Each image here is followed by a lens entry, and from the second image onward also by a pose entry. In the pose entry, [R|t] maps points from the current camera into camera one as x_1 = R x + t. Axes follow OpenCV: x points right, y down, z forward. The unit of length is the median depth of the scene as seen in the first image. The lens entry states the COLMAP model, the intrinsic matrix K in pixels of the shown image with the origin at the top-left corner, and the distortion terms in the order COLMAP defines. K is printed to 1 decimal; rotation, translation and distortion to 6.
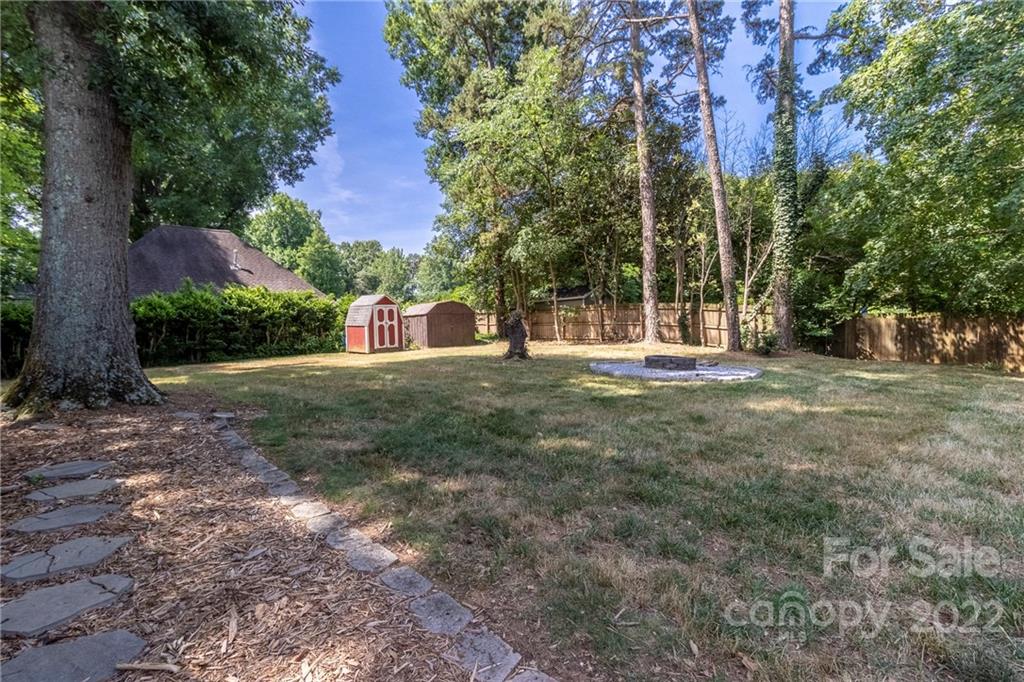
lens RADIAL K [[471.9, 0, 494.0], [0, 471.9, 329.7], [0, 0, 1]] dist [0.004059, -0.000812]
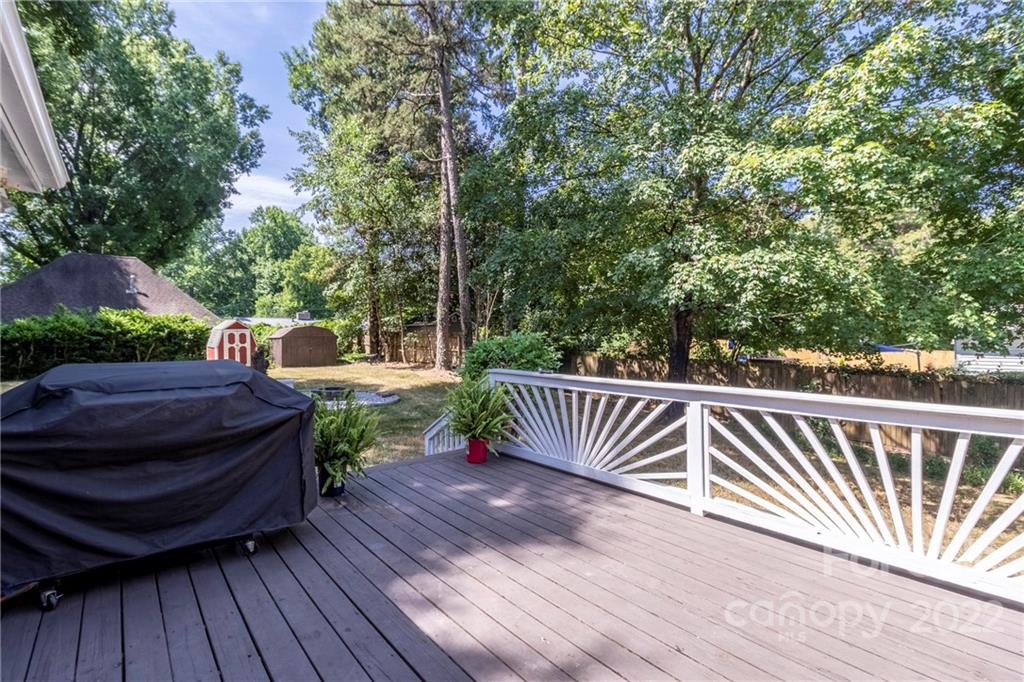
lens RADIAL K [[471.9, 0, 501.3], [0, 471.9, 326.8], [0, 0, 1]] dist [0.004059, -0.000812]
pose [[0.999571, 0.020317, -0.021077, 0.425200], [-0.020908, 0.999383, -0.028232, -0.039718], [0.020491, 0.028661, 0.999379, -0.121871]]
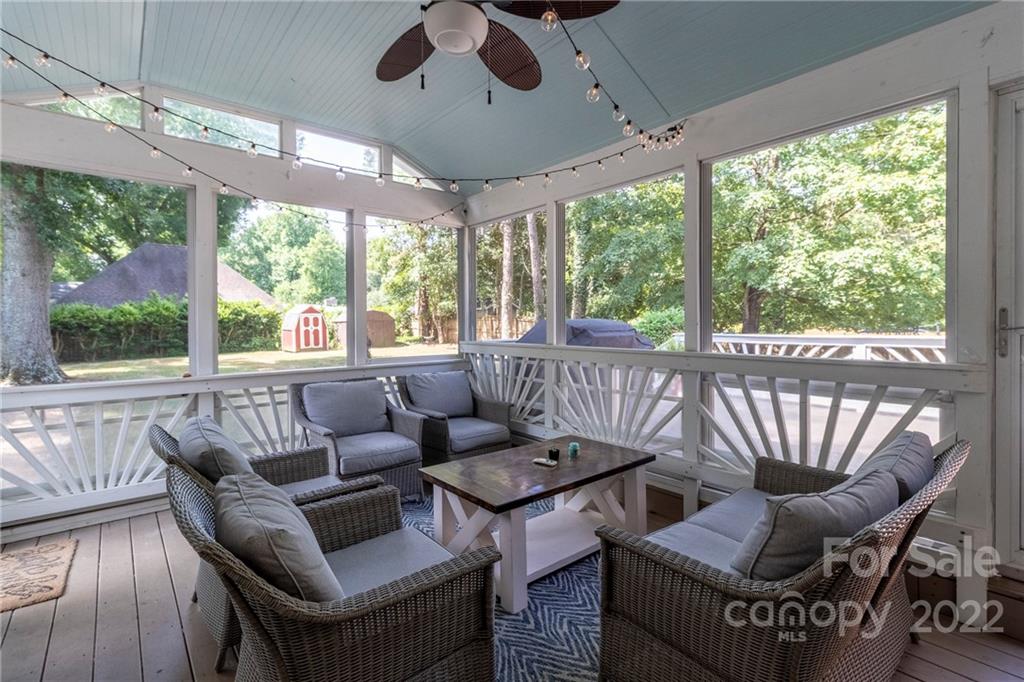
lens RADIAL K [[471.9, 0, 497.5], [0, 471.9, 327.7], [0, 0, 1]] dist [0.004059, -0.000812]
pose [[0.999293, 0.018937, -0.032475, 0.299957], [-0.018864, 0.999819, 0.002548, -0.027791], [0.032518, -0.001934, 0.999469, -0.226652]]
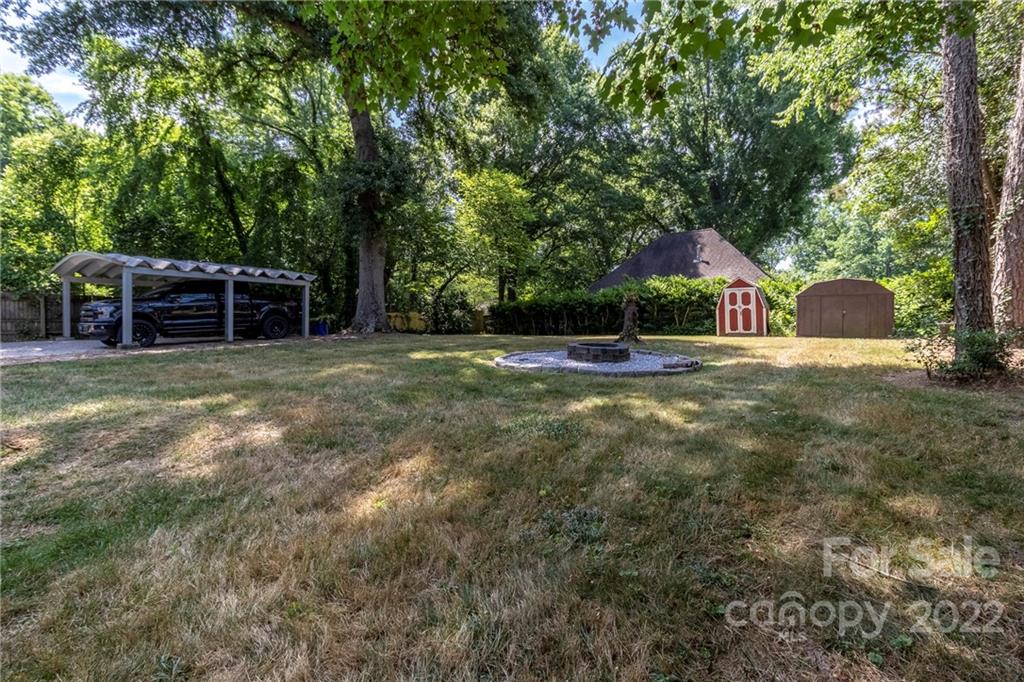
lens RADIAL K [[471.9, 0, 514.0], [0, 471.9, 332.5], [0, 0, 1]] dist [0.004059, -0.000812]
pose [[0.250672, 0.052267, -0.966660, 0.575466], [-0.021094, 0.998599, 0.048524, 0.000335], [0.967842, 0.008227, 0.251424, 0.317719]]
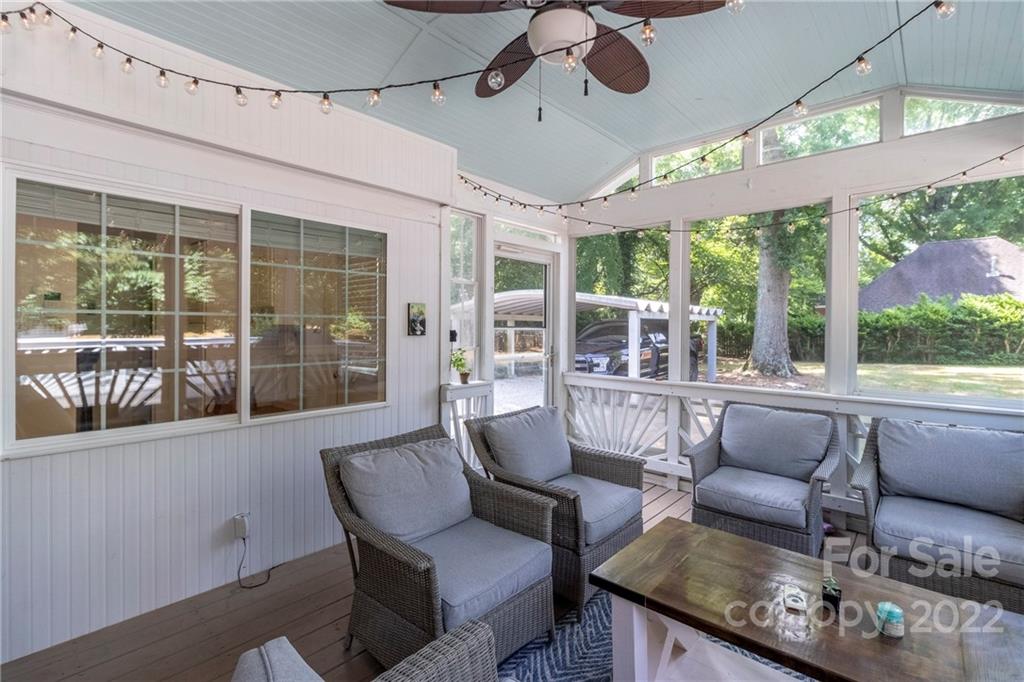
lens RADIAL K [[471.9, 0, 529.5], [0, 471.9, 330.6], [0, 0, 1]] dist [0.004059, -0.000812]
pose [[0.149275, 0.034318, -0.988200, 0.371262], [-0.014894, 0.999362, 0.032456, -0.034846], [0.988684, 0.009873, 0.149691, -0.157528]]
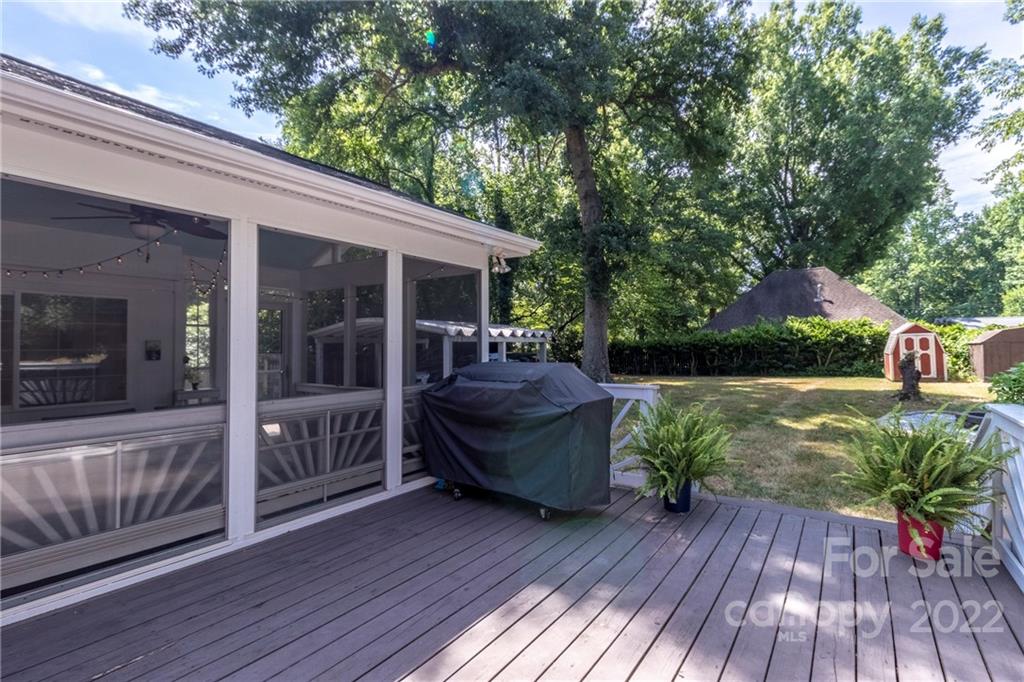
lens RADIAL K [[471.9, 0, 521.5], [0, 471.9, 342.4], [0, 0, 1]] dist [0.004059, -0.000812]
pose [[0.255534, 0.018126, -0.966630, 0.505521], [-0.008251, 0.999829, 0.016567, -0.043159], [0.966765, 0.003742, 0.255639, -0.044508]]
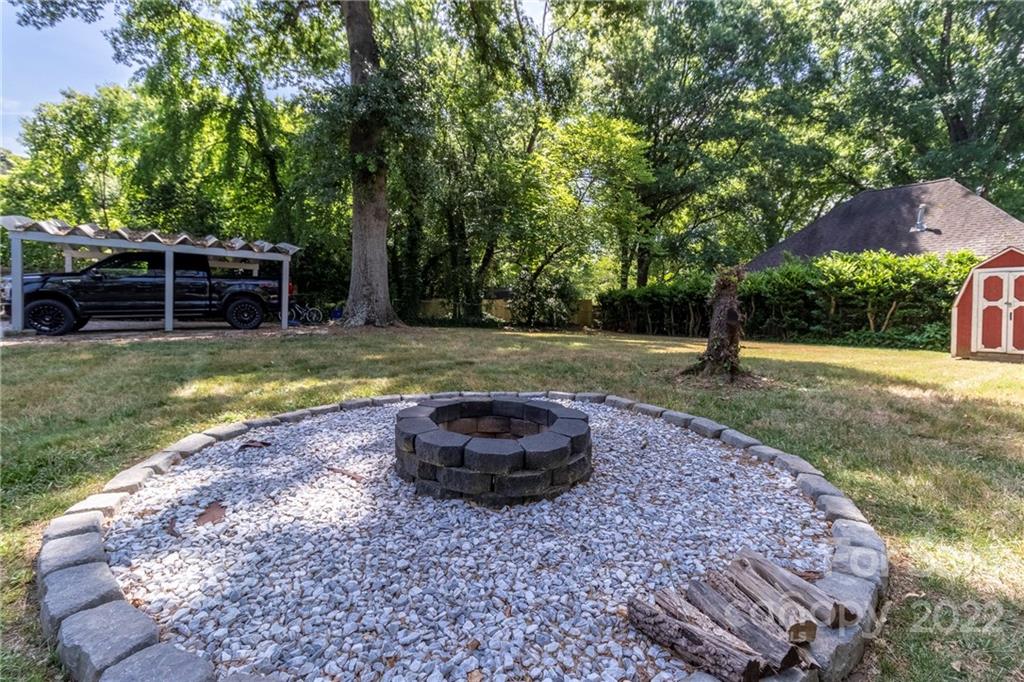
lens RADIAL K [[471.9, 0, 515.4], [0, 471.9, 331.4], [0, 0, 1]] dist [0.004059, -0.000812]
pose [[-0.079582, 0.077579, -0.993805, 0.311865], [-0.042040, 0.995819, 0.081103, -0.004008], [0.995941, 0.048234, -0.075988, 0.514011]]
